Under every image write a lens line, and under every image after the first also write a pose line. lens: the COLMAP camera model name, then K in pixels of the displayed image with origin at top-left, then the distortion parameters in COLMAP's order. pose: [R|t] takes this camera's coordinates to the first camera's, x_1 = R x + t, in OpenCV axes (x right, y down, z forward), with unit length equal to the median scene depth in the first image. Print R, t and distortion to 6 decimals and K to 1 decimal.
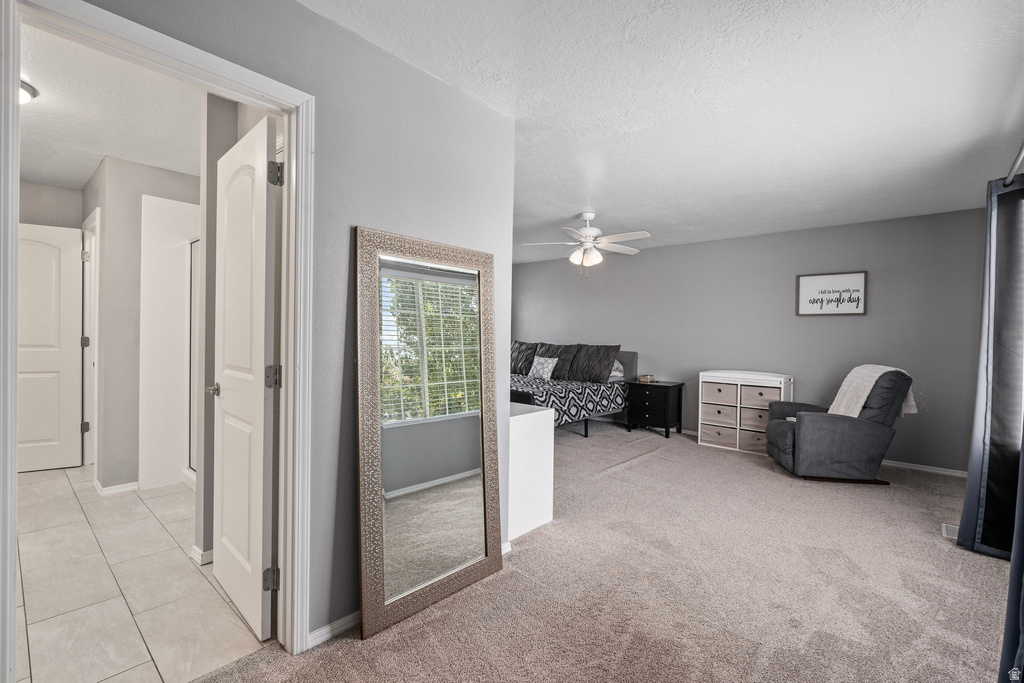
lens RADIAL K [[466.3, 0, 514.4], [0, 466.3, 337.7], [0, 0, 1]] dist [-0.005199, 0.001764]
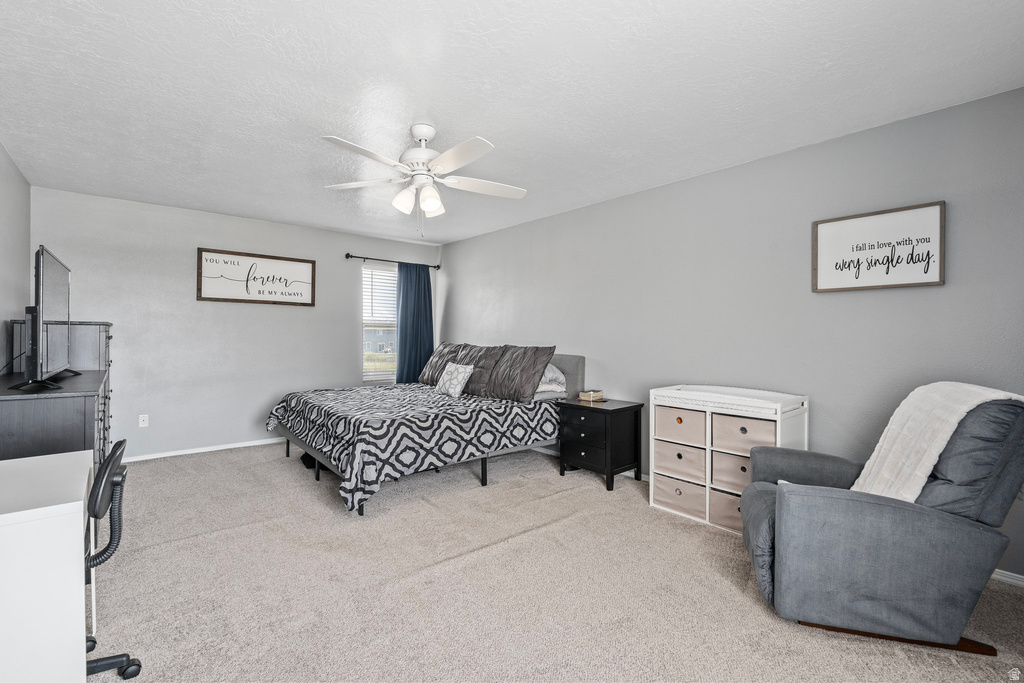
lens RADIAL K [[466.3, 0, 514.5], [0, 466.3, 337.0], [0, 0, 1]] dist [-0.005199, 0.001764]
pose [[0.990461, -0.011747, -0.137295, 0.329485], [0.011275, 0.999928, -0.004216, 0.005889], [0.137334, 0.002627, 0.990521, 0.393759]]
